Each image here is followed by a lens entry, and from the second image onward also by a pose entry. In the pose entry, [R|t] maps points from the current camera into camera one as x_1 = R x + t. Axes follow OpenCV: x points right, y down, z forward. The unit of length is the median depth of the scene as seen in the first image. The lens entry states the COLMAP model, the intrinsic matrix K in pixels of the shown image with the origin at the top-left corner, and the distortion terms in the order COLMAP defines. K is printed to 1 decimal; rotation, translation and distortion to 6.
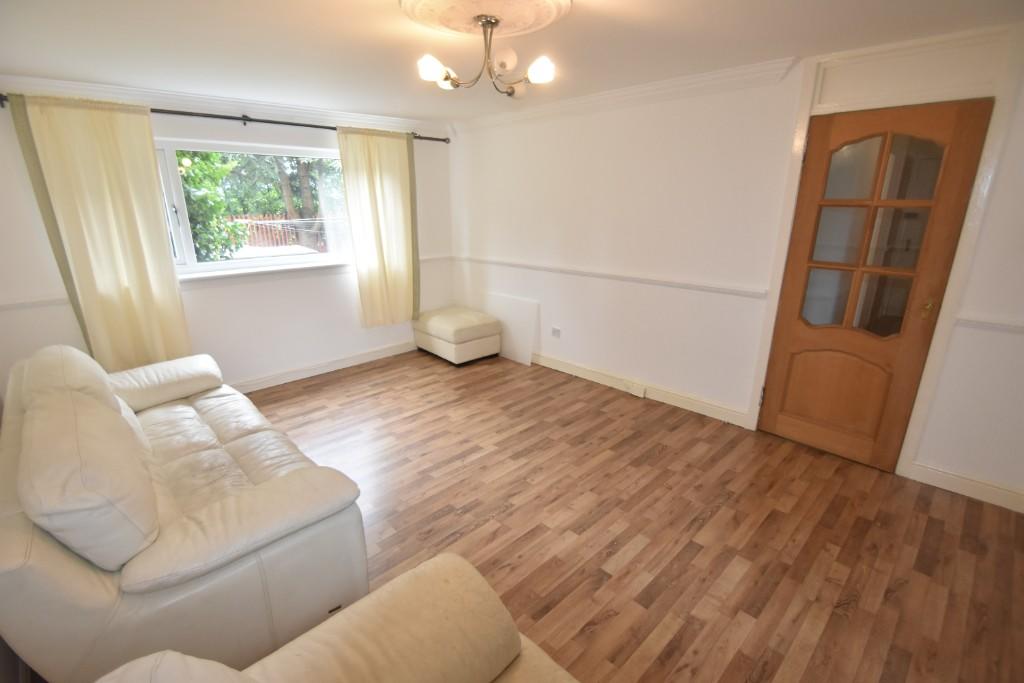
lens RADIAL K [[465.1, 0, 503.0], [0, 465.1, 344.8], [0, 0, 1]] dist [-0.018191, -0.000911]
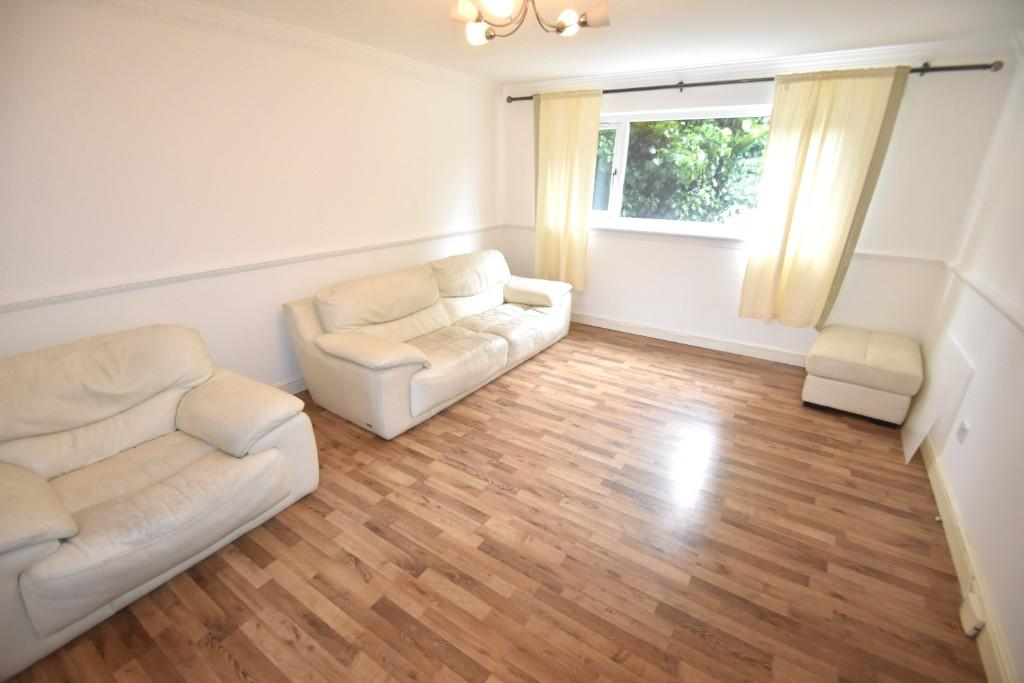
lens RADIAL K [[449.7, 0, 509.4], [0, 449.7, 347.1], [0, 0, 1]] dist [-0.005952, -0.002242]
pose [[0.225718, 0.369219, -0.901515, 0.653712], [-0.294841, 0.907888, 0.298008, -0.177118], [0.928504, 0.198538, 0.313787, 0.562082]]
